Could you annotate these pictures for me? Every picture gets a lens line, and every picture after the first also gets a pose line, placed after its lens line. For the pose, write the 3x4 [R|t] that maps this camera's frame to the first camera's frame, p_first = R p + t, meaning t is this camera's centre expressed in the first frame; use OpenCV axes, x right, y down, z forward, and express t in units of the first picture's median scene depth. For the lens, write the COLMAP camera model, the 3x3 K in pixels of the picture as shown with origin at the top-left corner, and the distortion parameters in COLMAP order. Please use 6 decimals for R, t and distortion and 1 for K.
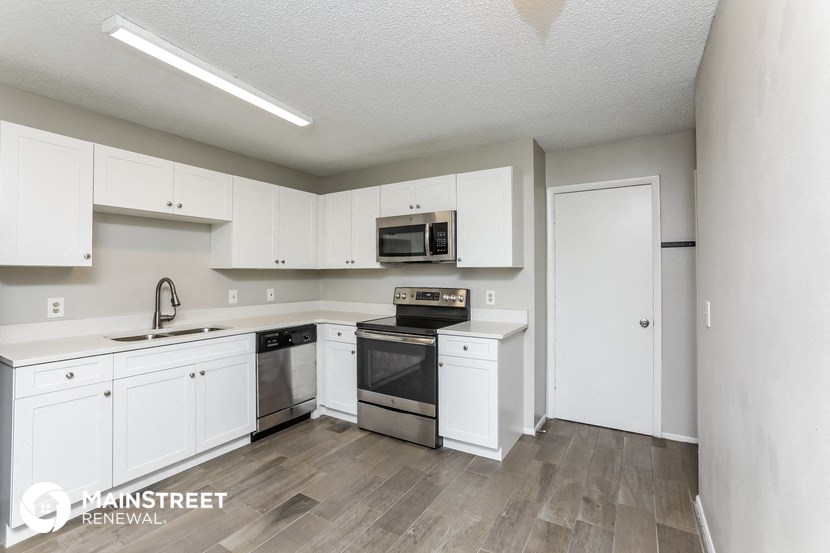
lens RADIAL K [[373.6, 0, 415.9], [0, 373.6, 271.6], [0, 0, 1]] dist [0.000073, 0.000019]
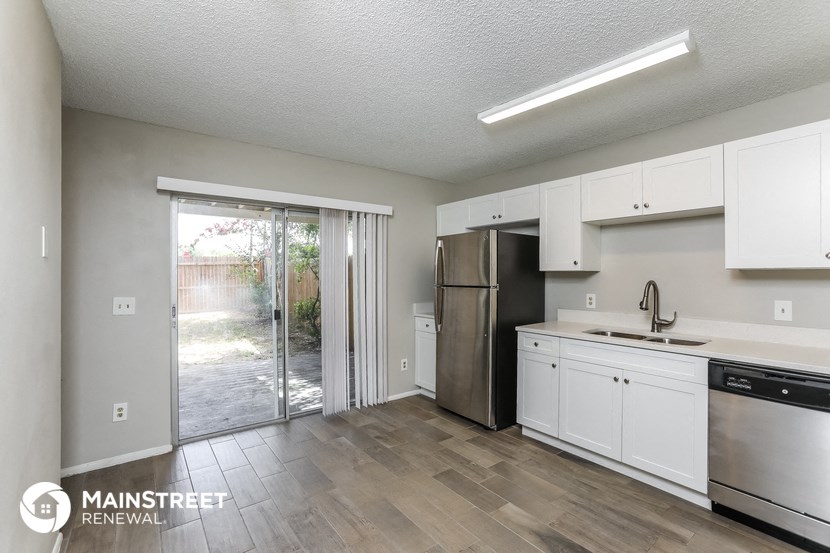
lens RADIAL K [[373.6, 0, 415.8], [0, 373.6, 280.5], [0, 0, 1]] dist [0.000073, 0.000019]
pose [[-0.359218, 0.011603, -0.933181, 0.469082], [0.006163, 0.999930, 0.010060, 0.003188], [0.933233, -0.002137, -0.359265, 0.788131]]
